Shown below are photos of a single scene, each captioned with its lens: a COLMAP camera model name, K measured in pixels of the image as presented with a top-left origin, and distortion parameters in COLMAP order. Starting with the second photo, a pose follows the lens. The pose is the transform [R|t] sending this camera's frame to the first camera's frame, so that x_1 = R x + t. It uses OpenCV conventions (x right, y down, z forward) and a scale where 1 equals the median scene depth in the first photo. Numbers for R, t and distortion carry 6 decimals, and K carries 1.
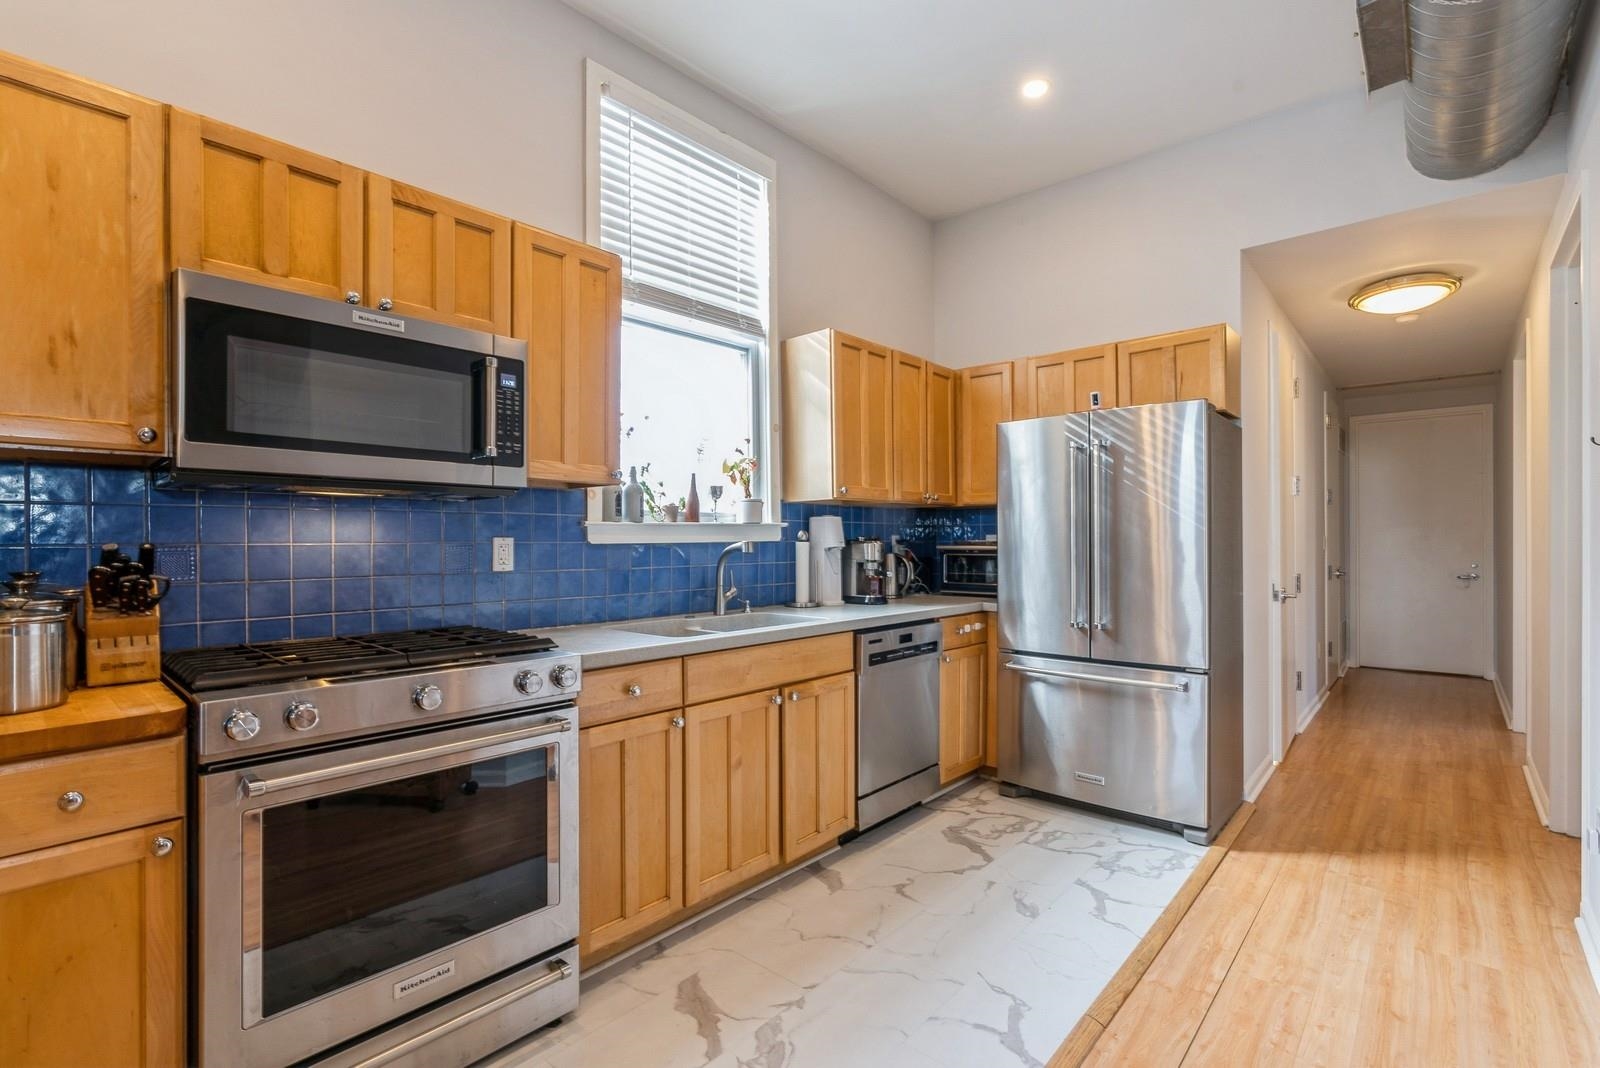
lens RADIAL K [[720.9, 0, 800.0], [0, 720.9, 534.0], [0, 0, 1]] dist [0.000531, 0.000021]
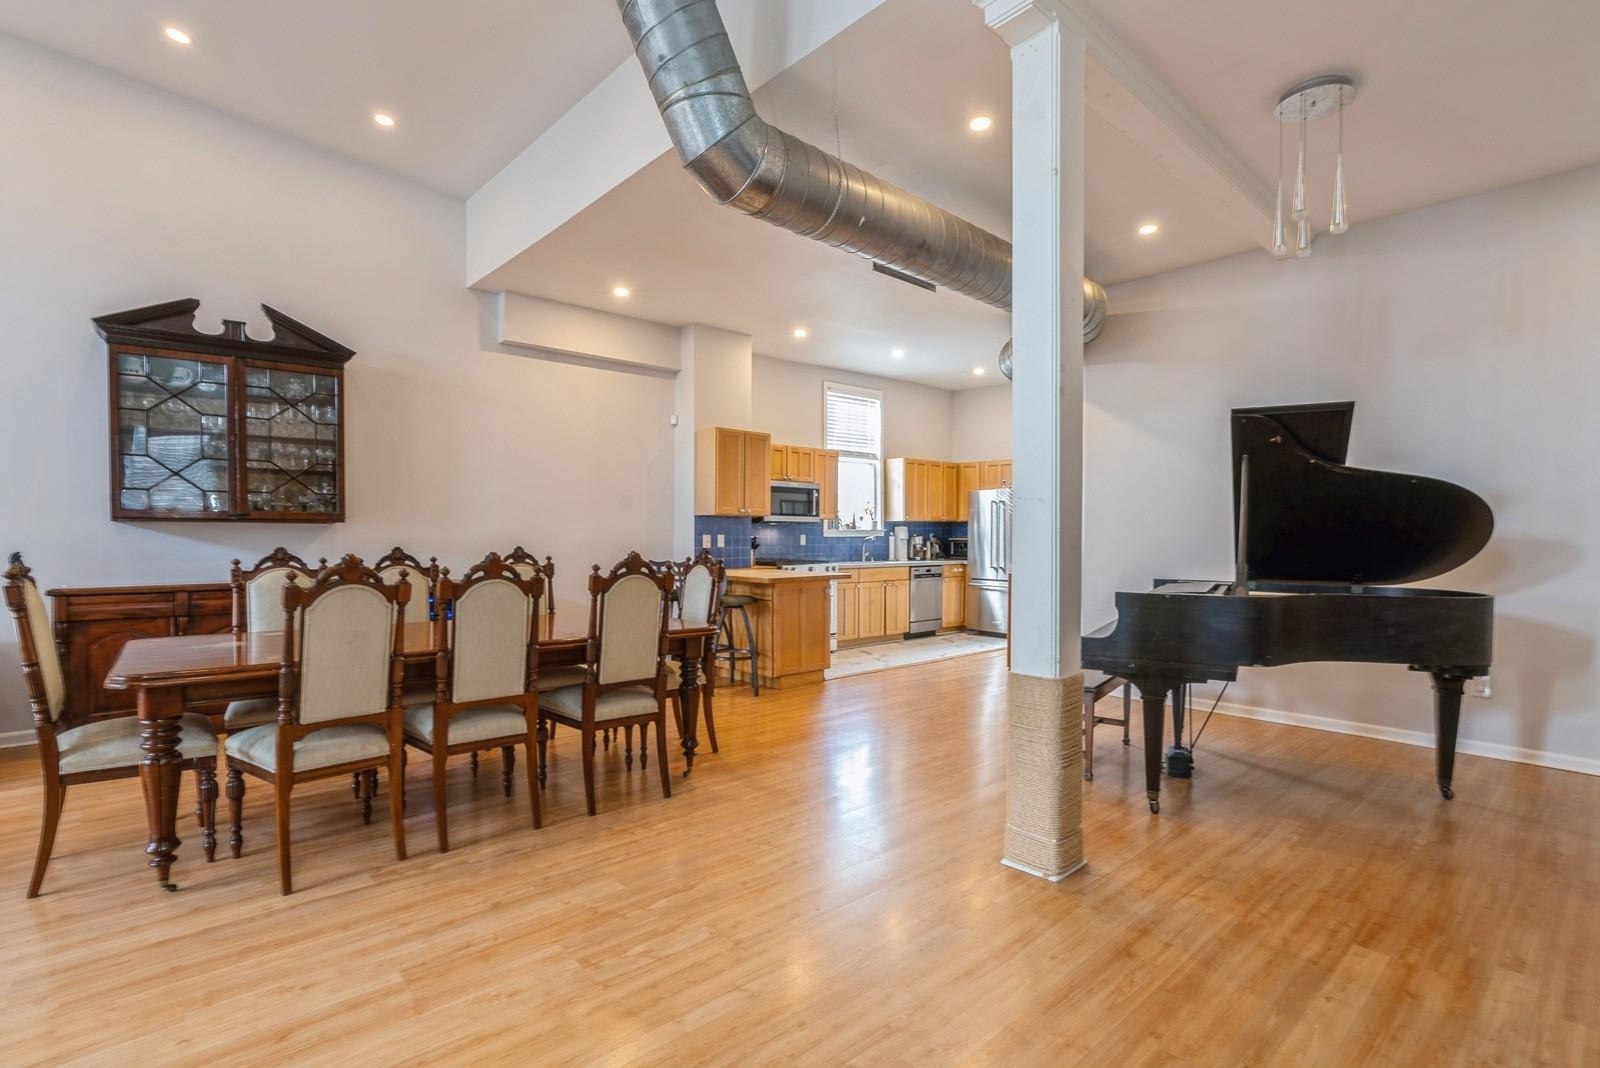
lens RADIAL K [[778.5, 0, 800.0], [0, 778.5, 534.0], [0, 0, 1]] dist [-0.000178, -0.000006]
pose [[0.994024, 0.006347, -0.108977, -0.022390], [-0.005099, 0.999918, 0.011734, -0.032321], [0.109042, -0.011109, 0.993975, -2.034649]]
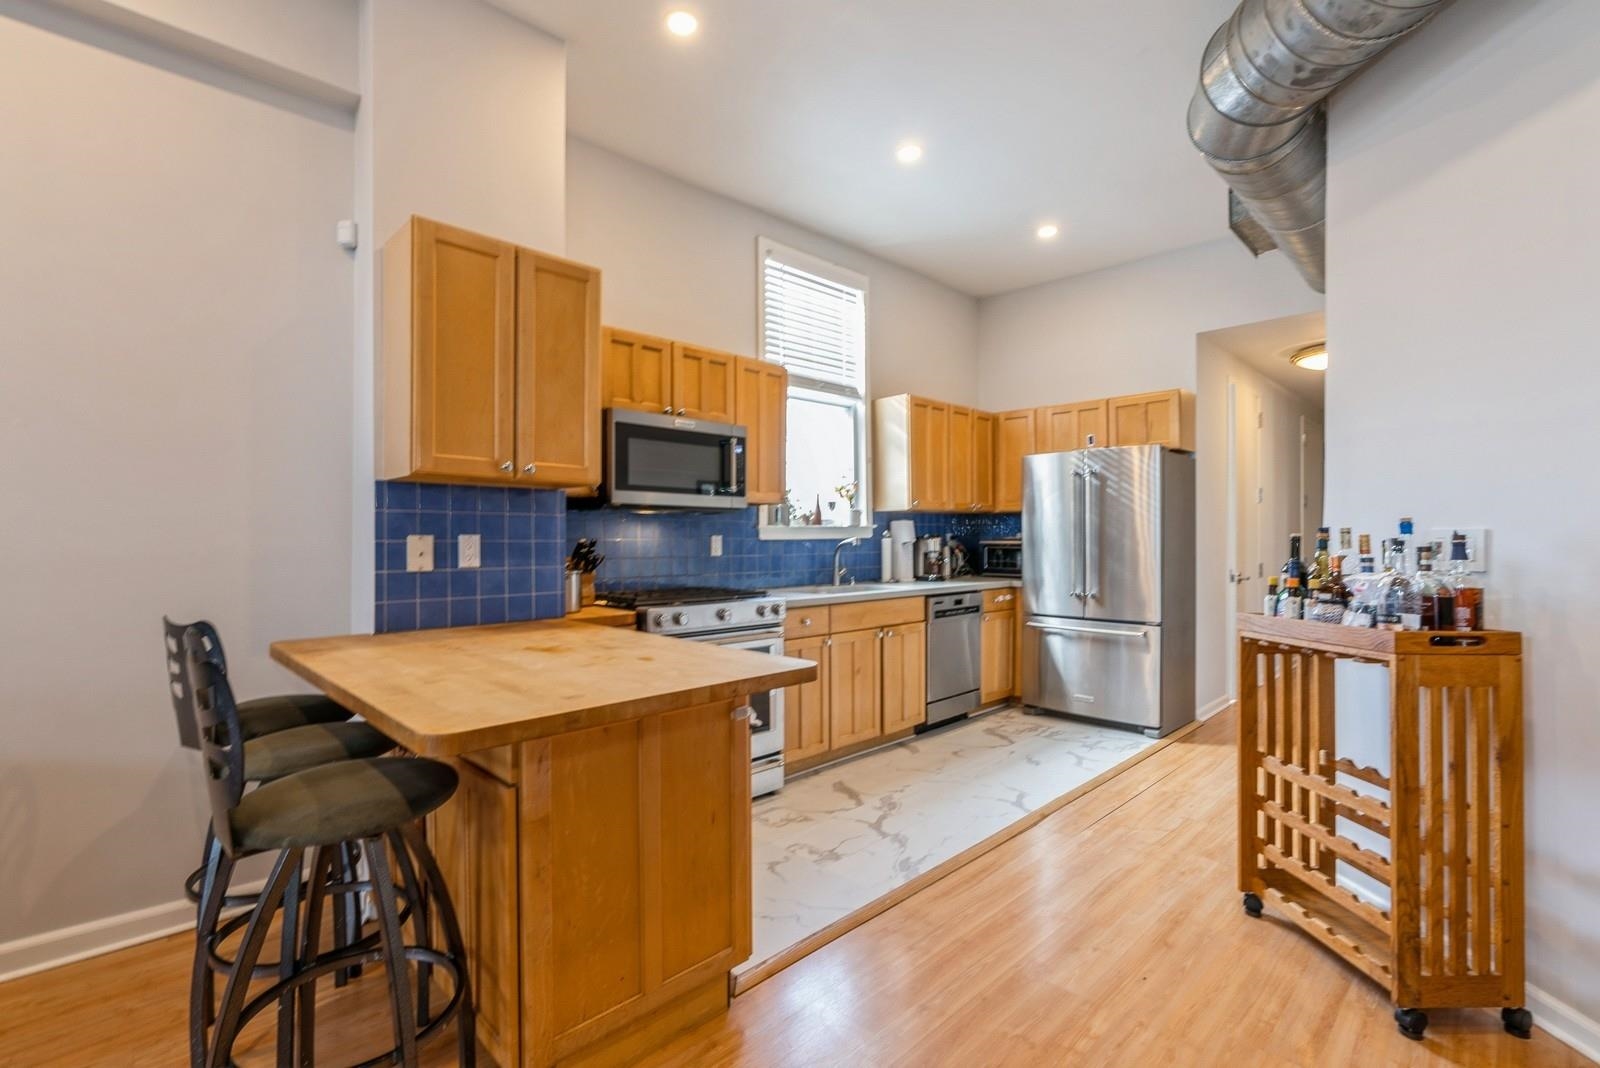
lens RADIAL K [[720.9, 0, 800.0], [0, 720.9, 534.0], [0, 0, 1]] dist [0.000531, 0.000021]
pose [[0.998171, 0.001643, -0.060438, -0.090652], [-0.001188, 0.999971, 0.007565, -0.009200], [0.060448, -0.007479, 0.998143, -0.512298]]
